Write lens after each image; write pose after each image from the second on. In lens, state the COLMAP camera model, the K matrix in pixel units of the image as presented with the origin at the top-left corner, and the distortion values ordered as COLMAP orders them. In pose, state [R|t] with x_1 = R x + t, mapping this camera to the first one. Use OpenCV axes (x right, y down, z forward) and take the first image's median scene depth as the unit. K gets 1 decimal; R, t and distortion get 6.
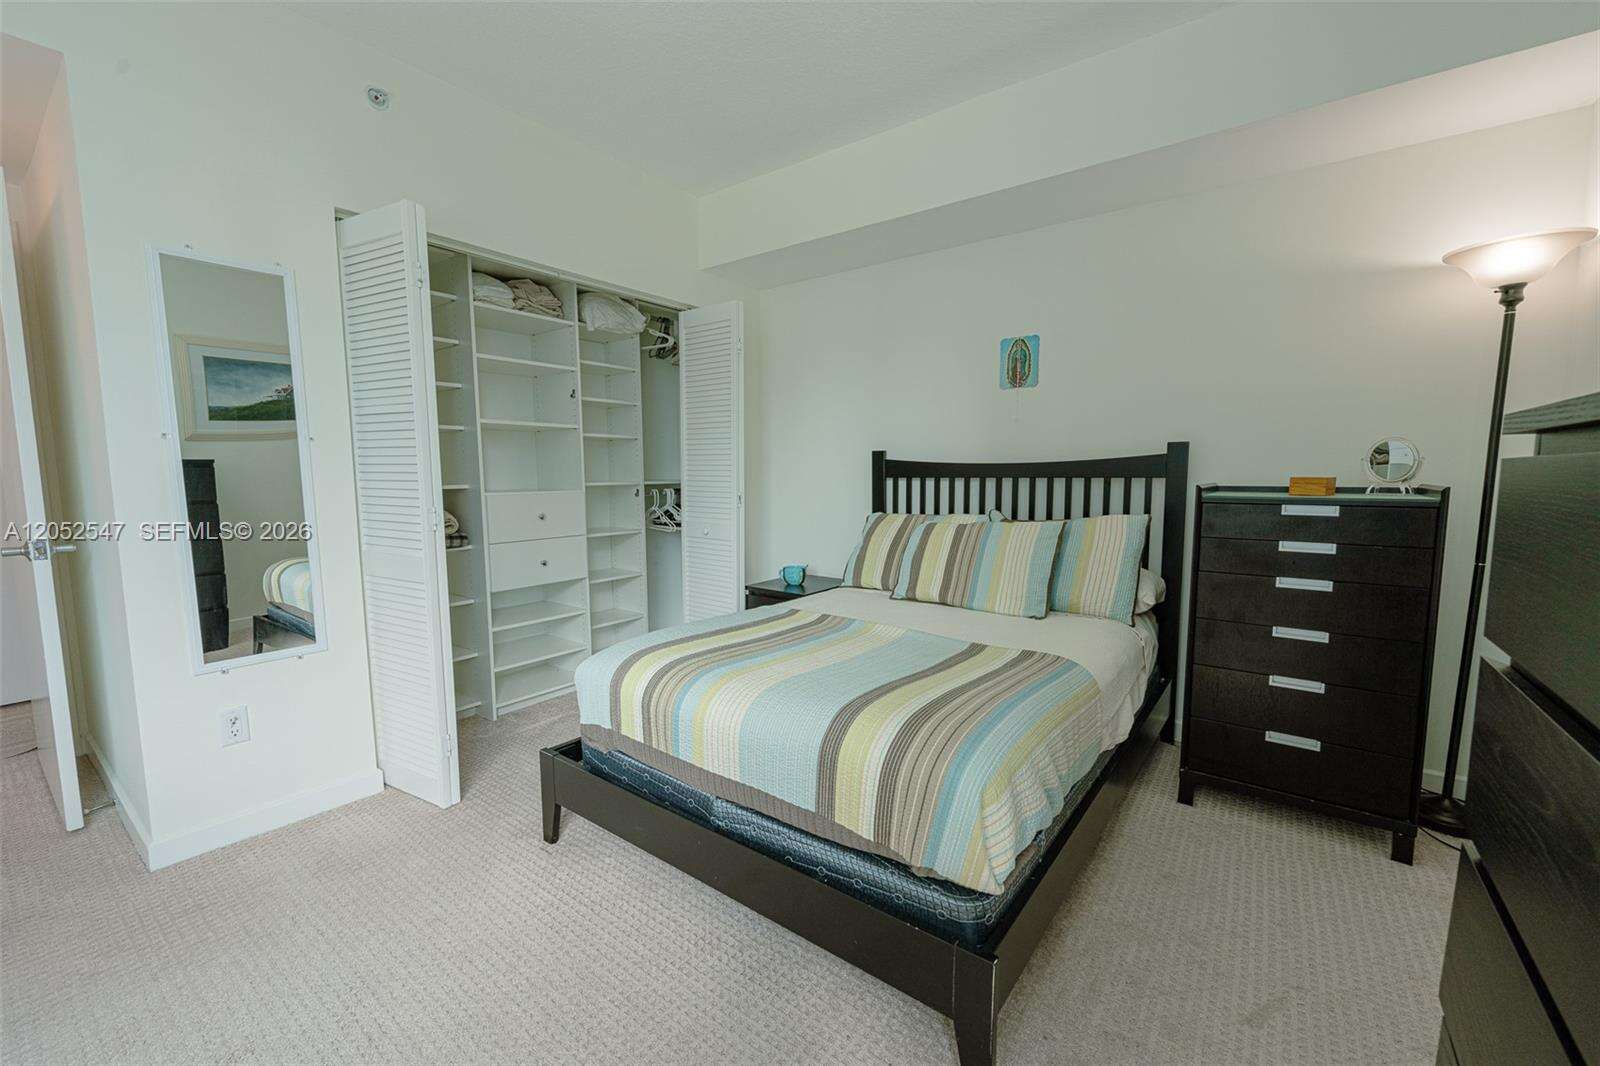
lens RADIAL K [[642.1, 0, 799.9], [0, 642.1, 534.9], [0, 0, 1]] dist [0.000916, -0.000866]
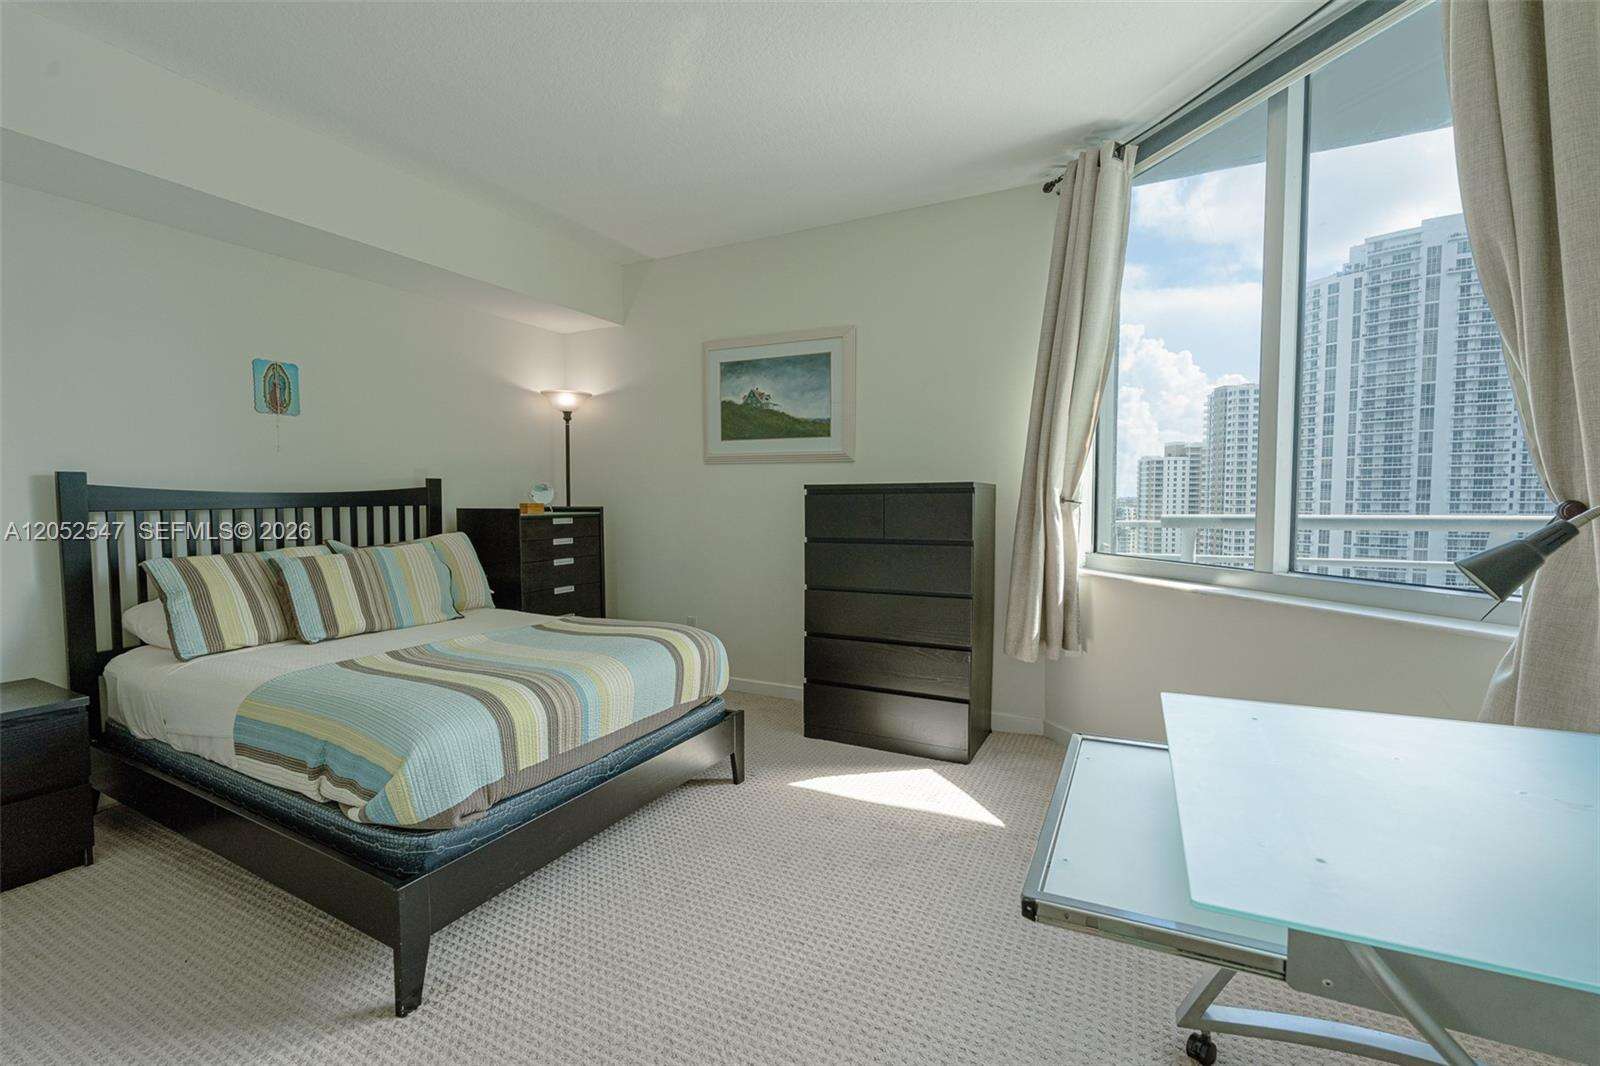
lens RADIAL K [[673.5, 0, 800.0], [0, 673.5, 533.0], [0, 0, 1]] dist [-0.005679, -0.000639]
pose [[-0.163224, -0.048648, 0.985389, -0.951042], [0.103133, 0.992470, 0.066081, -0.048115], [-0.981184, 0.112412, -0.156978, 0.506632]]
